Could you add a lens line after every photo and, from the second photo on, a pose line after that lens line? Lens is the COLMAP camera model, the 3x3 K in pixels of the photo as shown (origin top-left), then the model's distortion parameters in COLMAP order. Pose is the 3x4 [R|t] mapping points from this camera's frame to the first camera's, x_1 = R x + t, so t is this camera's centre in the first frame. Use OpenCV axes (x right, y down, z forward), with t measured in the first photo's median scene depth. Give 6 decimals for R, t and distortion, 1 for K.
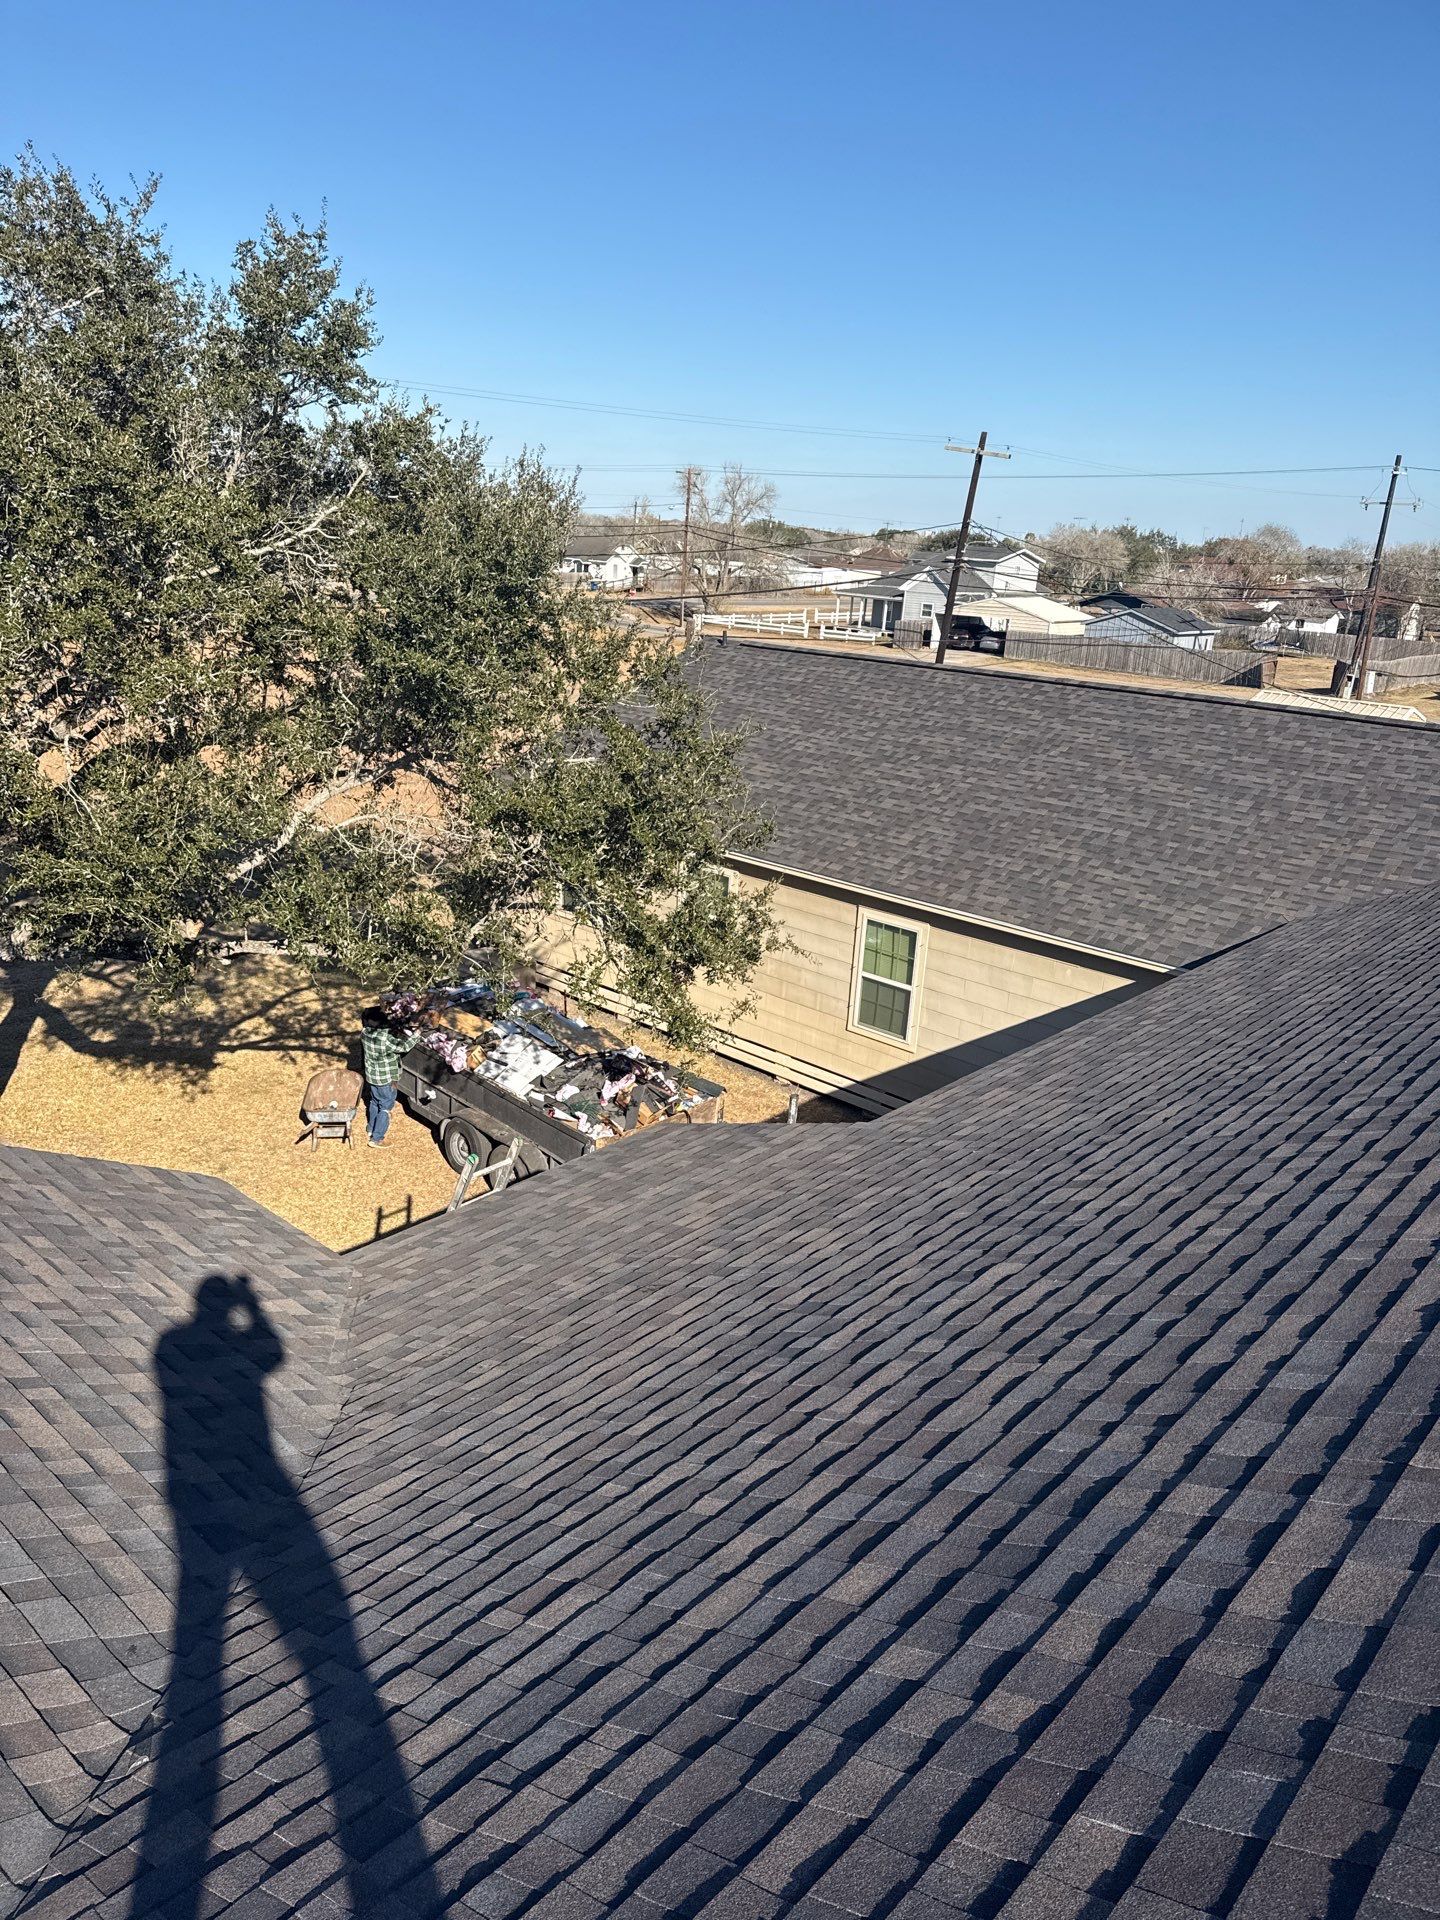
lens RADIAL K [[1320.4, 0, 701.7], [0, 1320.4, 983.8], [0, 0, 1]] dist [0.076885, -0.092525]
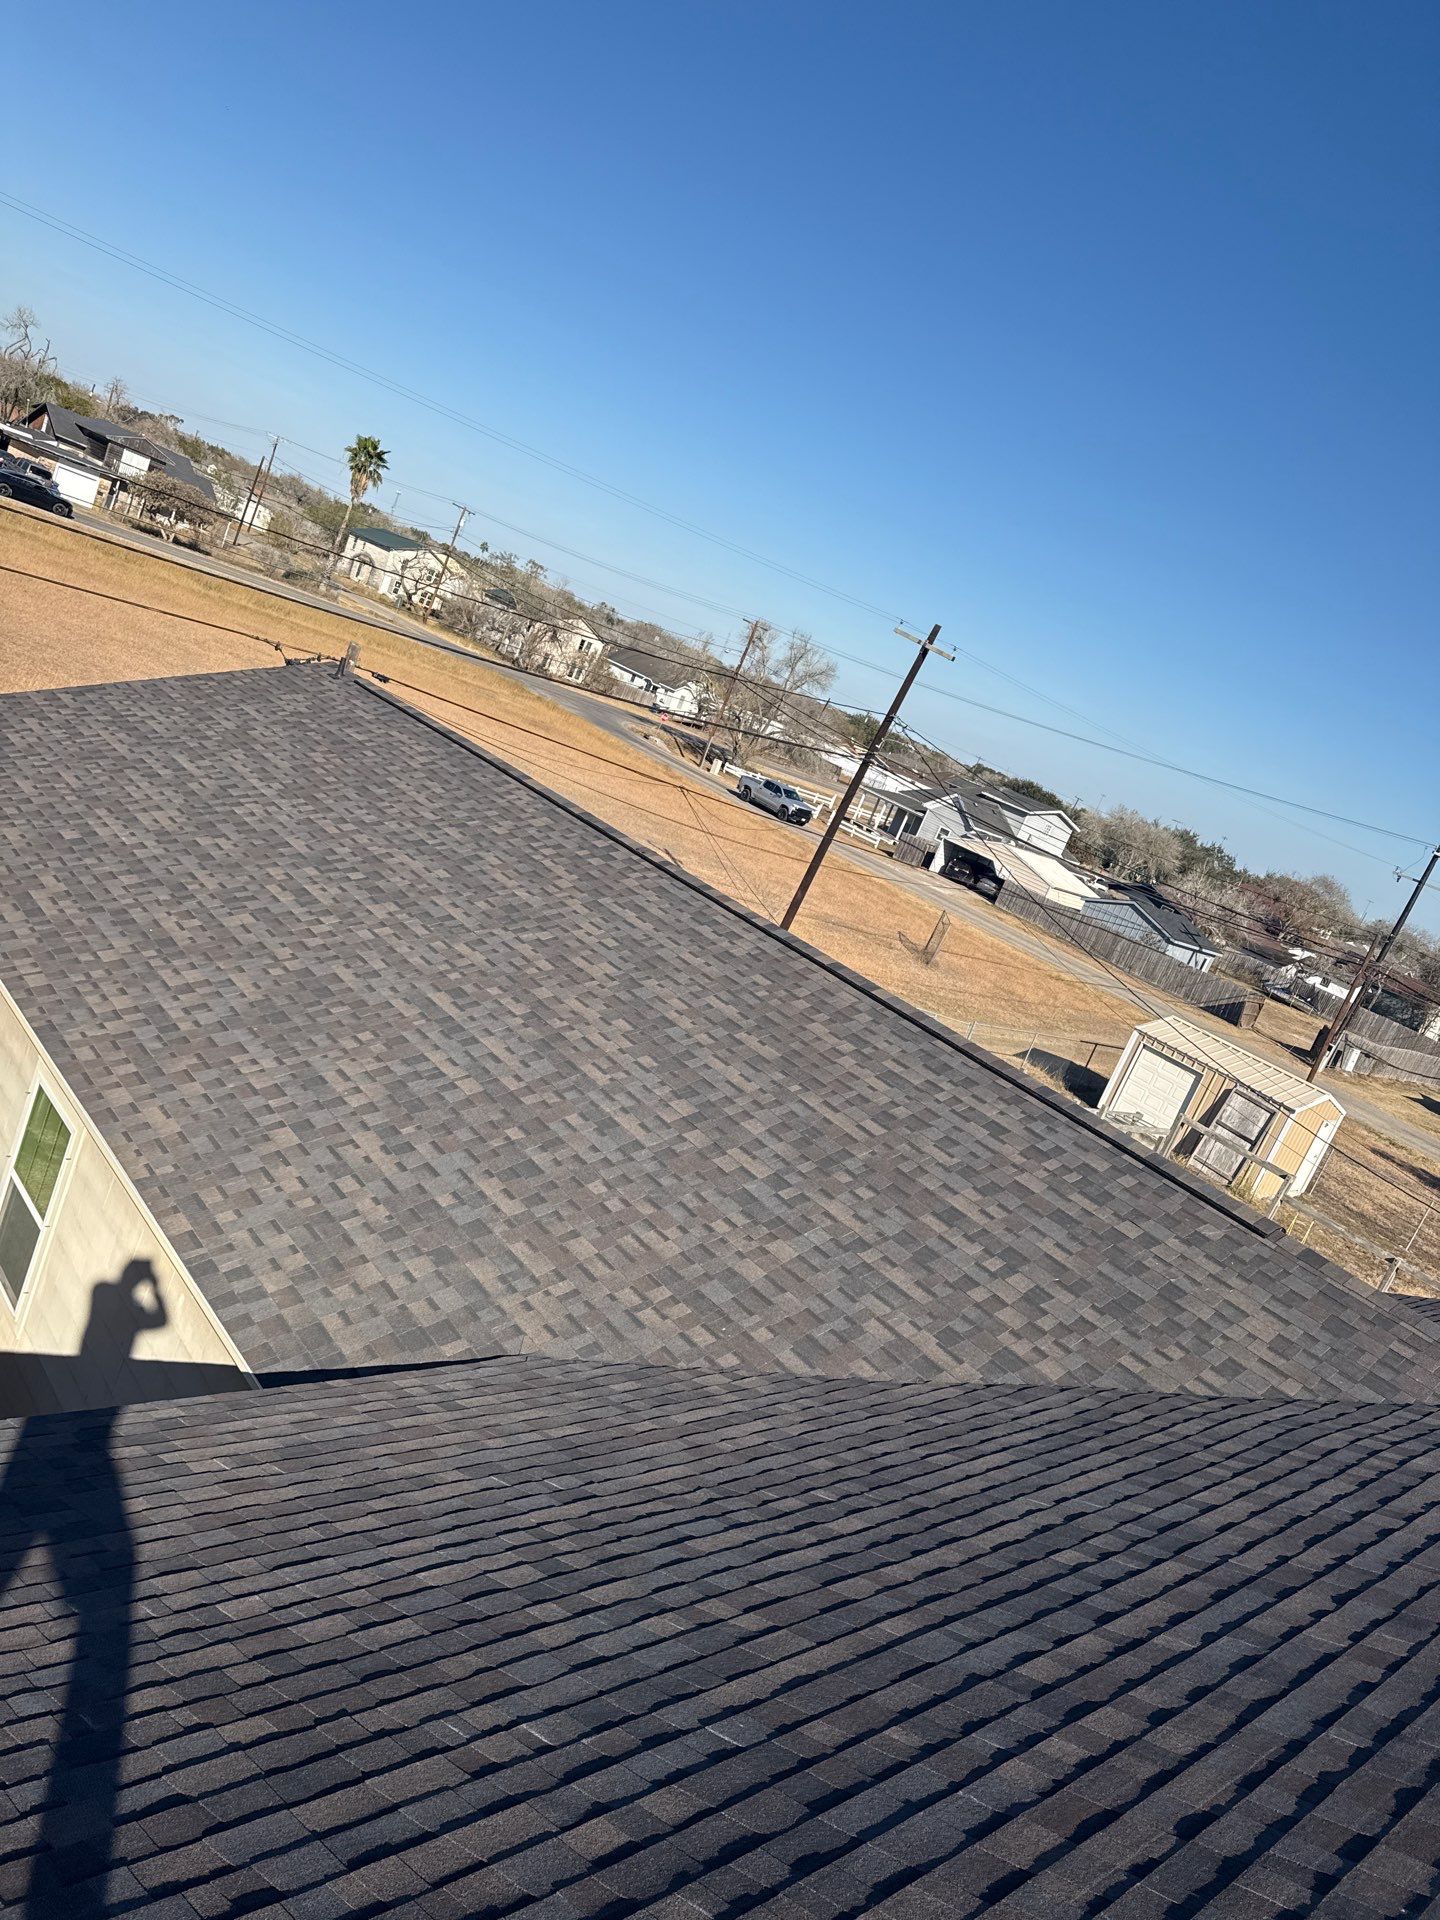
lens RADIAL K [[1320.4, 0, 705.4], [0, 1320.4, 960.3], [0, 0, 1]] dist [0.076885, -0.092525]
pose [[0.942403, 0.332900, -0.032477, 0.072420], [-0.334295, 0.934196, -0.124600, -0.022248], [-0.011140, 0.128280, 0.991675, 0.074656]]
